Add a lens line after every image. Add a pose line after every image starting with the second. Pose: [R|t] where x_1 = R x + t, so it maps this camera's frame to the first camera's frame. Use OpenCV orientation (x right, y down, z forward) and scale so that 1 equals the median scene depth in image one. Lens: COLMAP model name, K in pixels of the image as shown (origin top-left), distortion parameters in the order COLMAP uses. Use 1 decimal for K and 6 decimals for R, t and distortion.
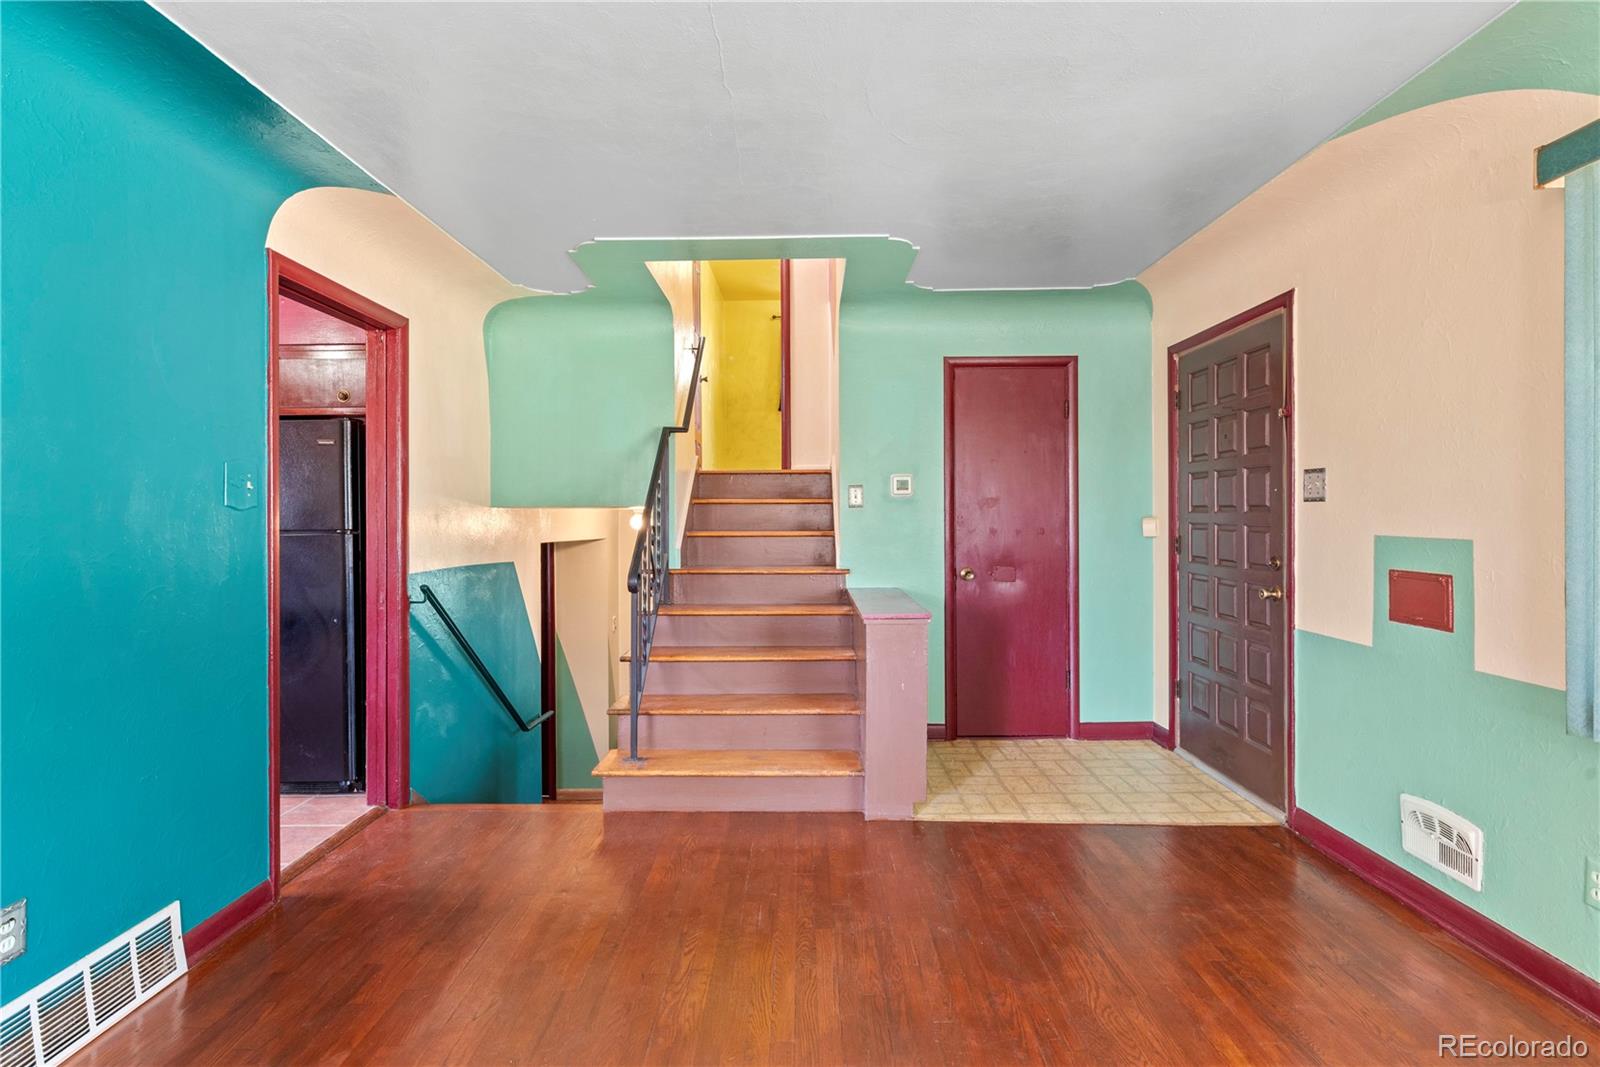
lens RADIAL K [[775.8, 0, 801.1], [0, 775.8, 516.4], [0, 0, 1]] dist [0.000766, 0.000394]
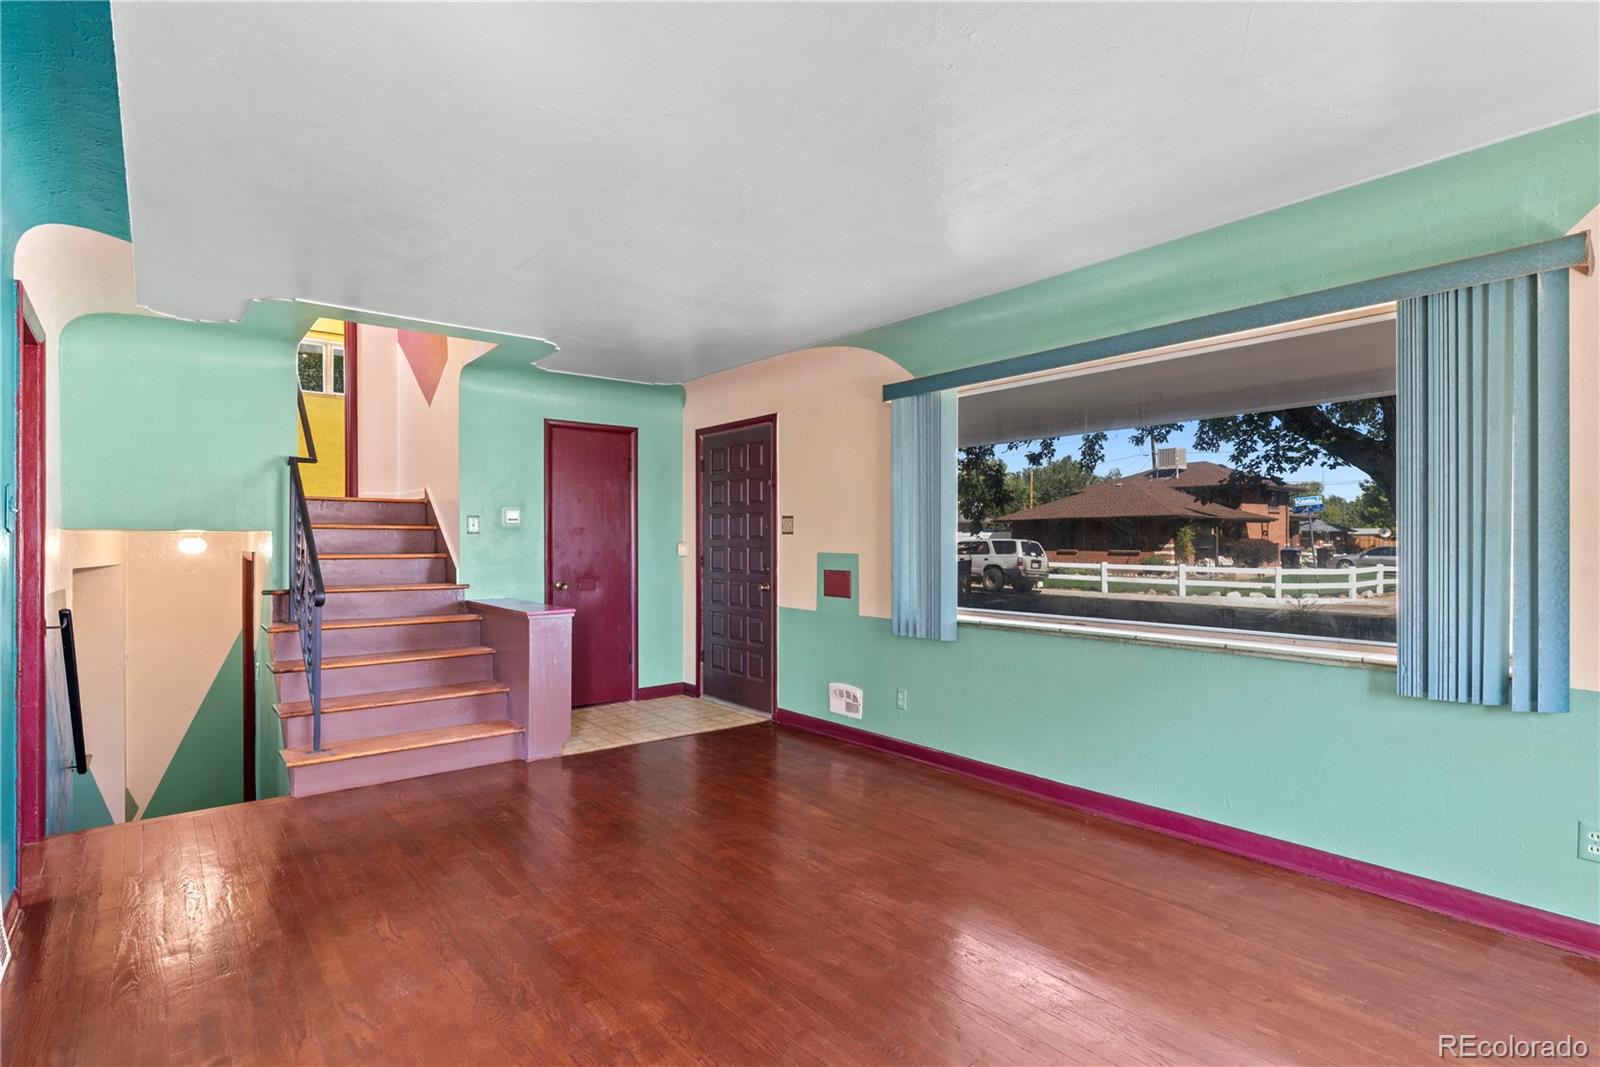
lens RADIAL K [[775.8, 0, 801.1], [0, 775.8, 516.4], [0, 0, 1]] dist [0.000766, 0.000394]
pose [[0.770205, 0.024962, 0.637307, -0.402326], [-0.003937, 0.999401, -0.034386, 0.001313], [-0.637784, 0.023975, 0.769842, -0.352585]]
